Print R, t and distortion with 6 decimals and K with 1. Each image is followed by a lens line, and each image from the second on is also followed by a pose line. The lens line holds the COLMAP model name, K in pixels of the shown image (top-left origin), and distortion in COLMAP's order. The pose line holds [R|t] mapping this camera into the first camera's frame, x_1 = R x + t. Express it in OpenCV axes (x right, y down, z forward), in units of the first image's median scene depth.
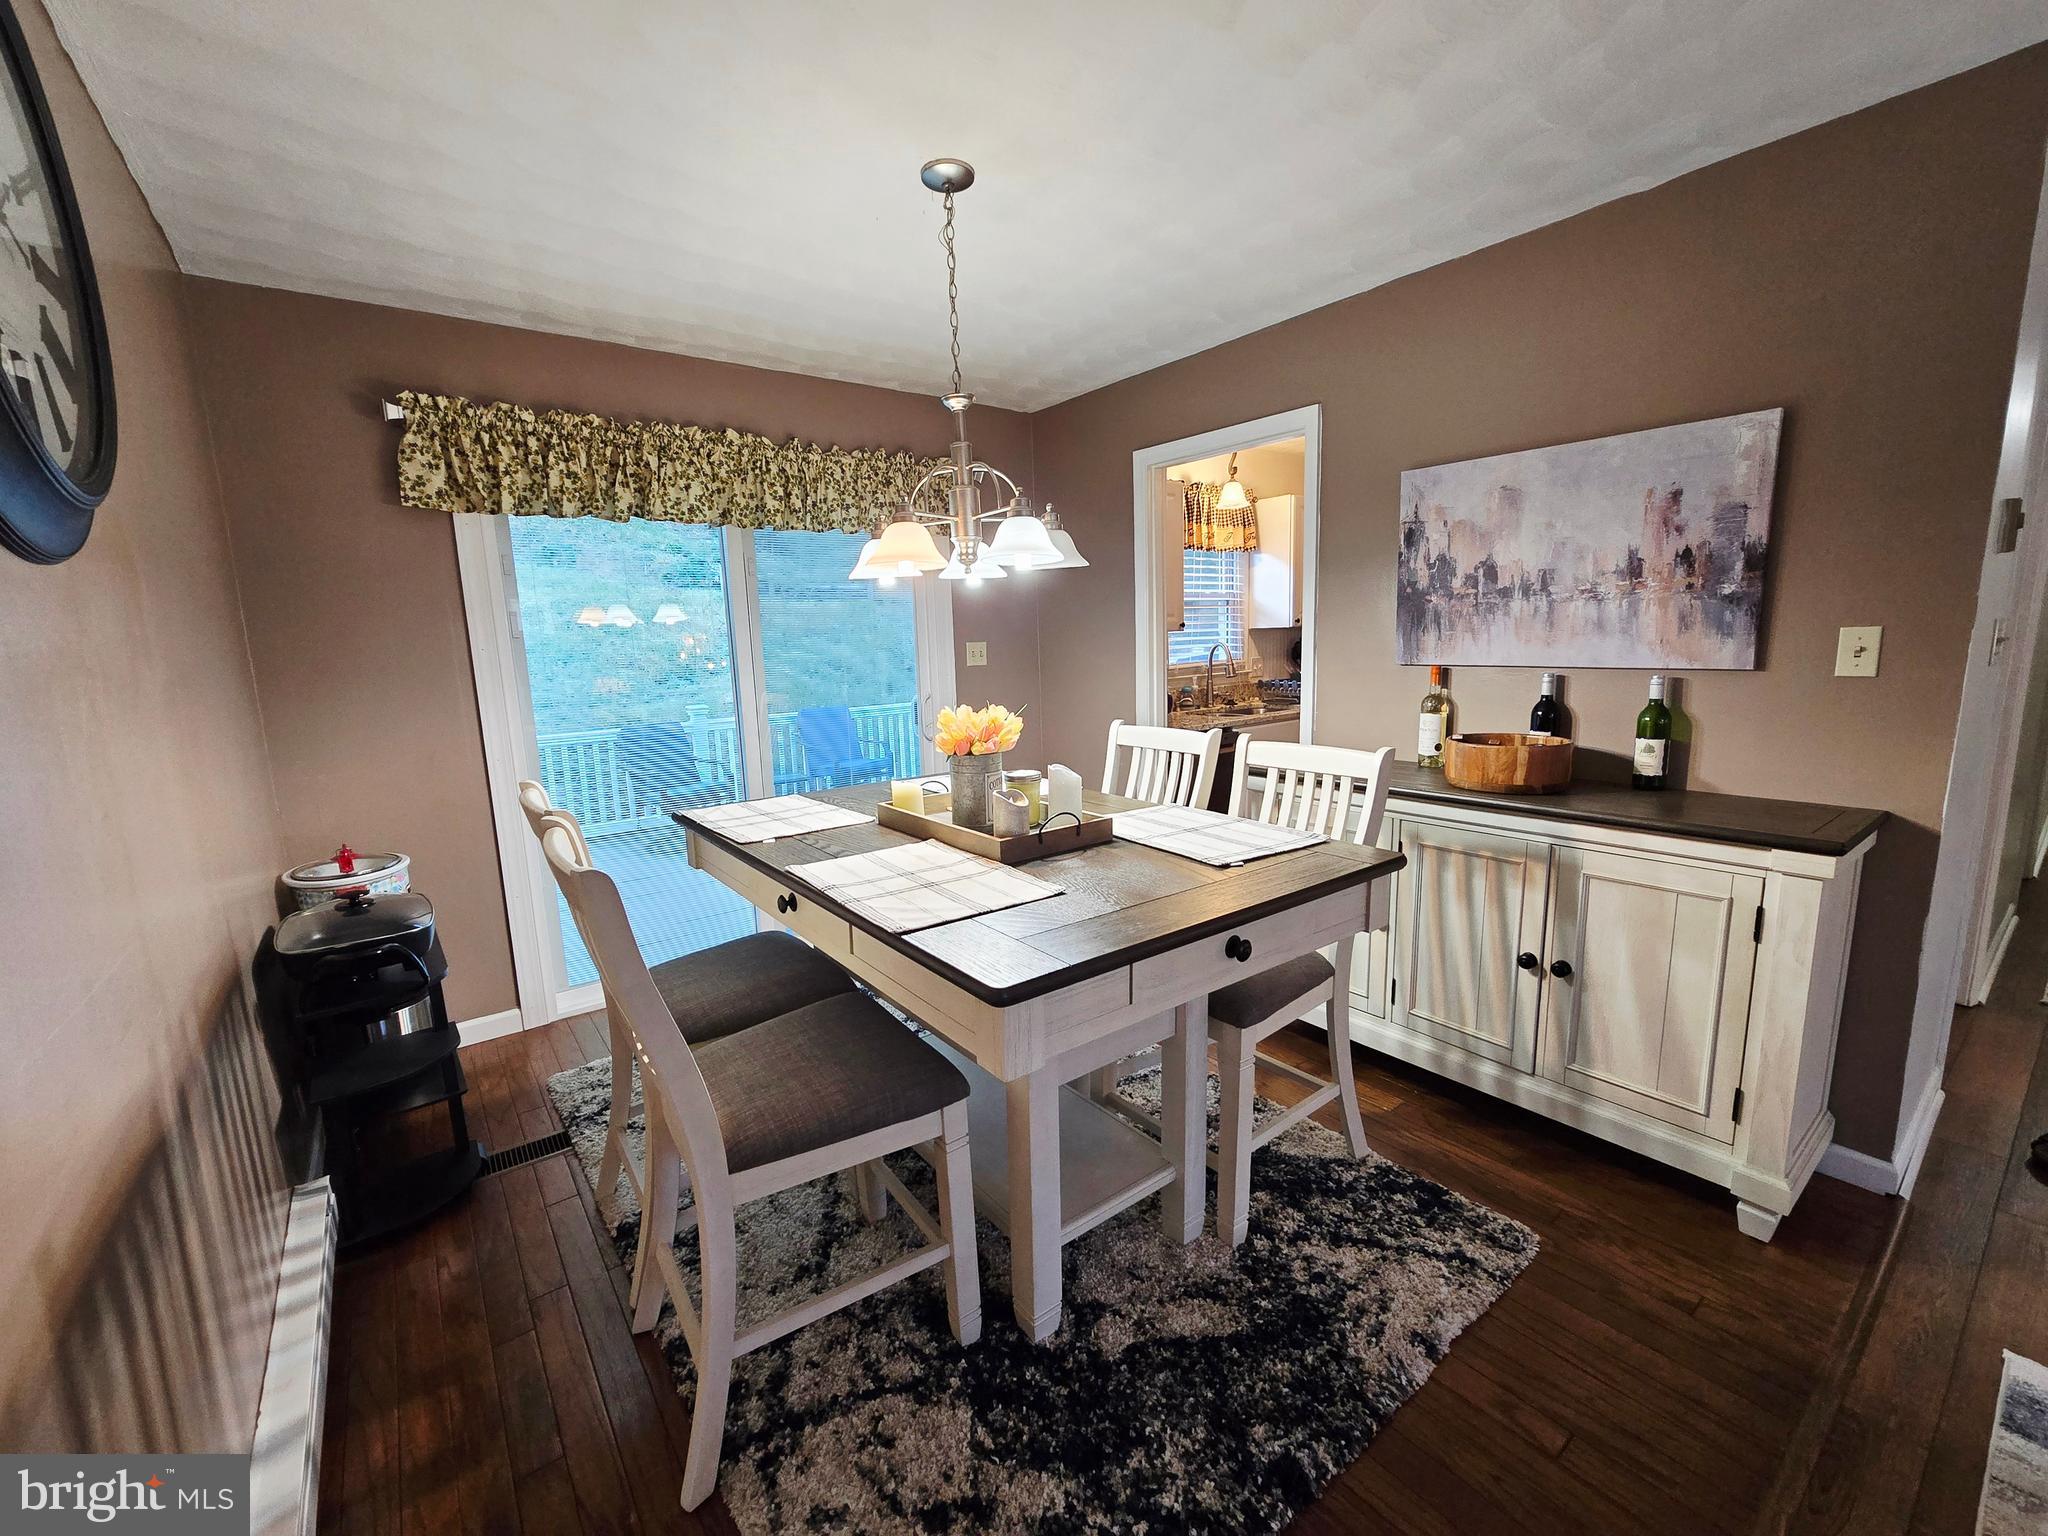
lens RADIAL K [[840.2, 0, 1014.2], [0, 840.2, 773.0], [0, 0, 1]] dist [-0.002879, -0.000582]
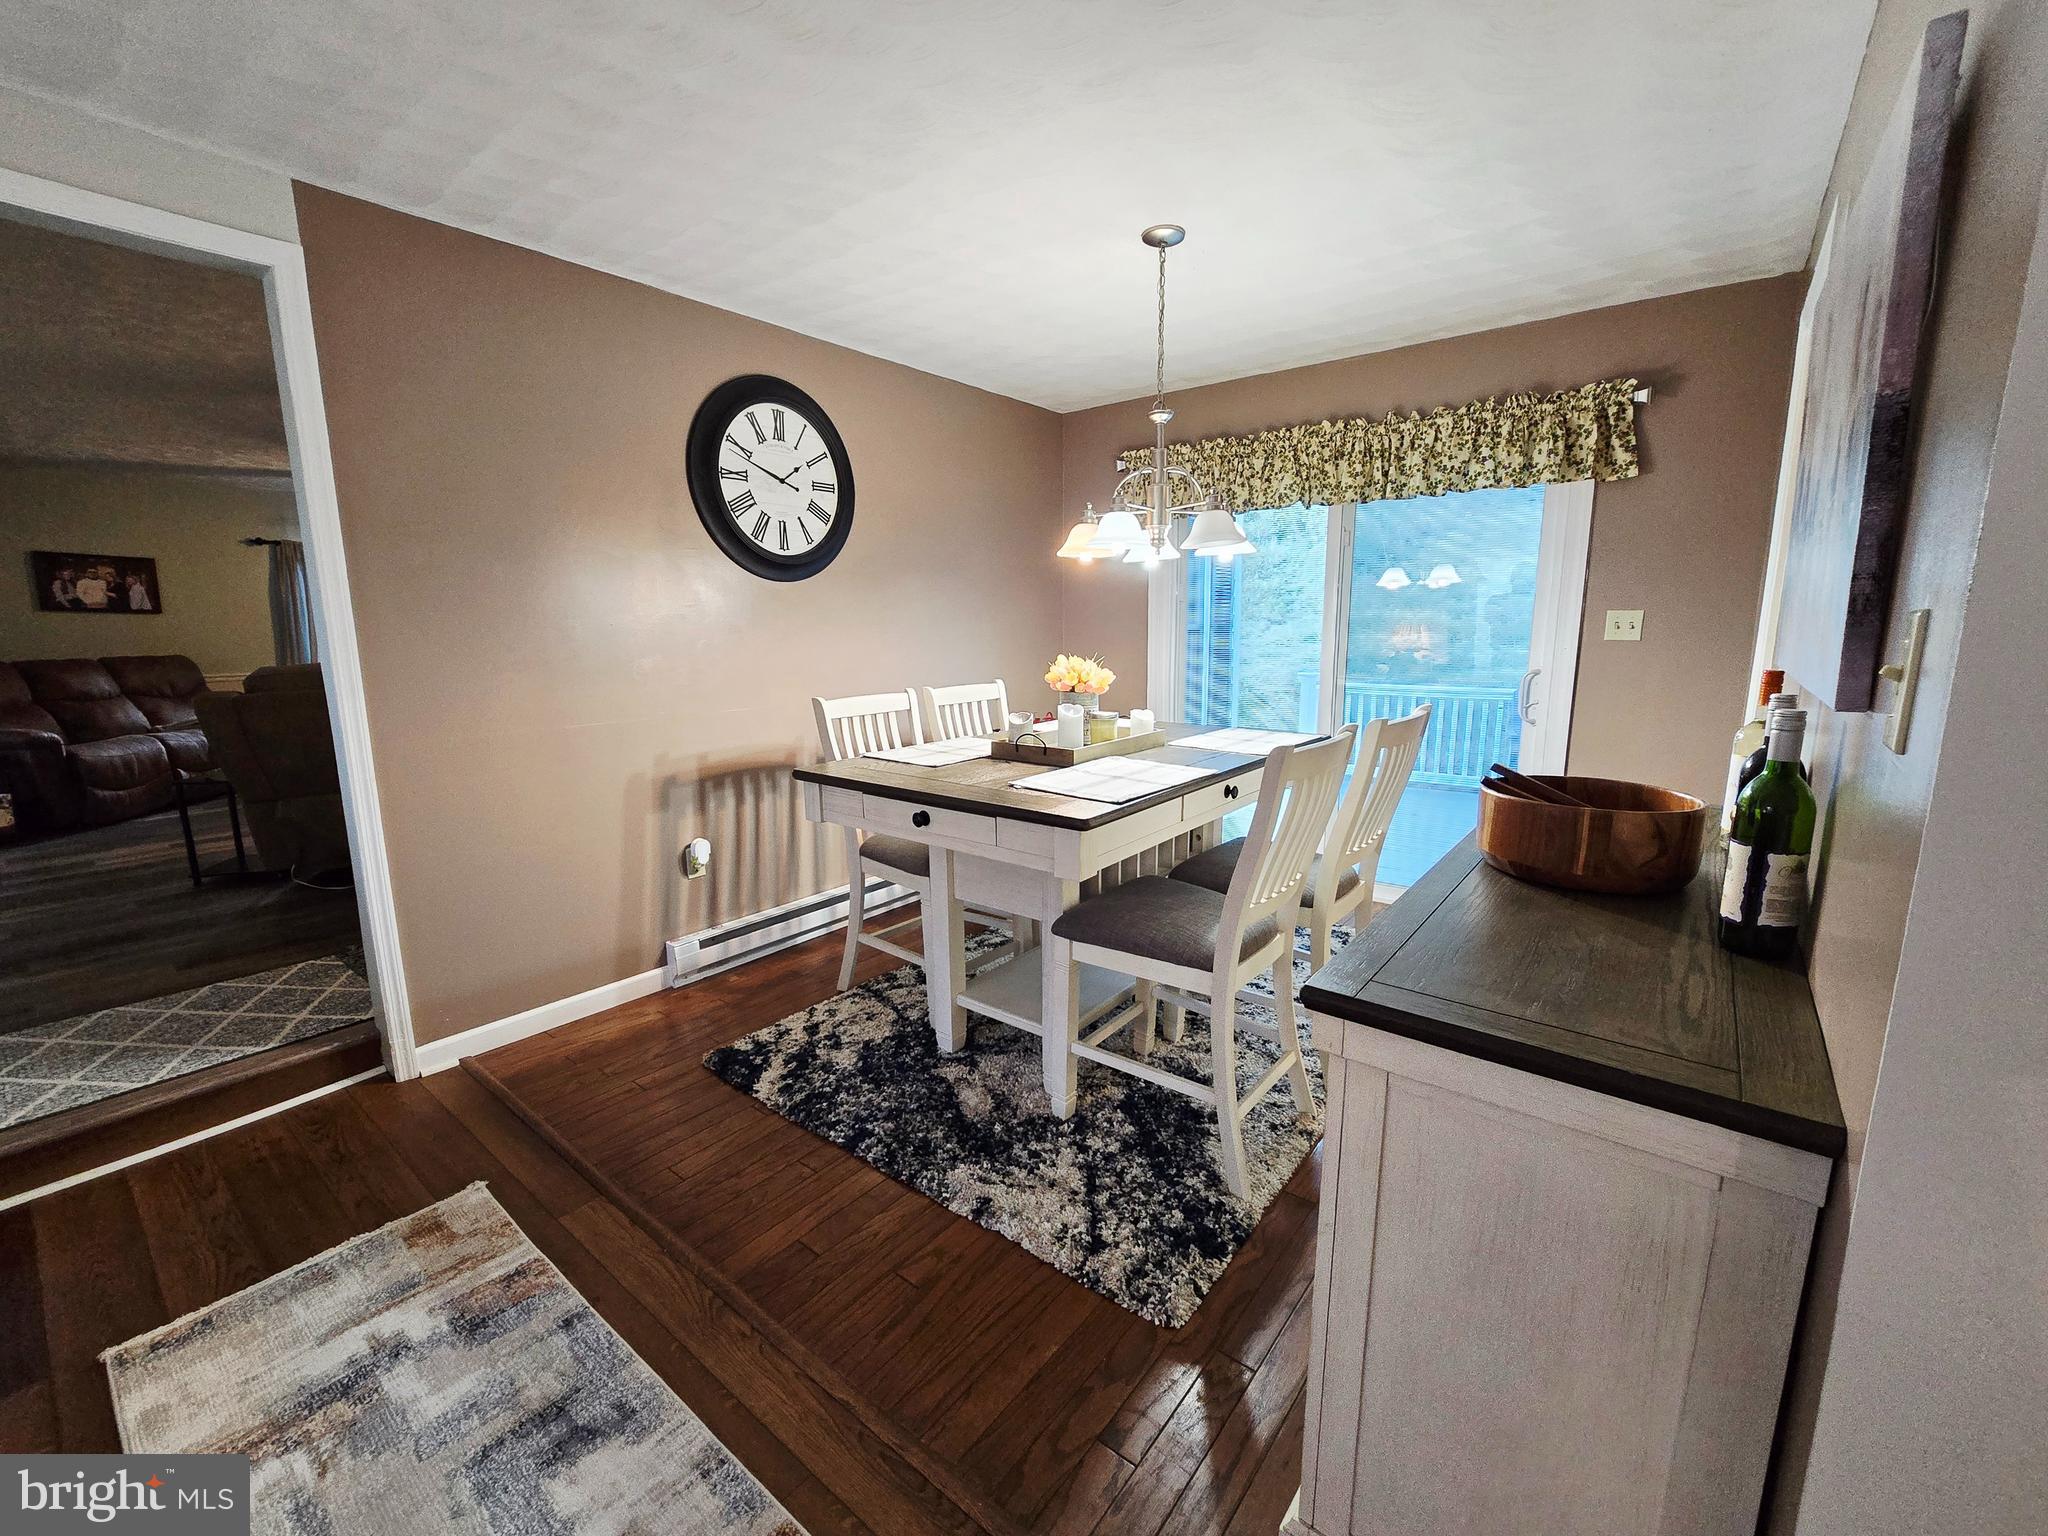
lens RADIAL K [[835.1, 0, 1013.2], [0, 835.1, 781.9], [0, 0, 1]] dist [-0.020035, 0.009383]
pose [[0.246158, 0.209392, -0.946341, 1.305944], [-0.154841, 0.972340, 0.174868, -0.103894], [0.956781, 0.103487, 0.271772, 0.578341]]
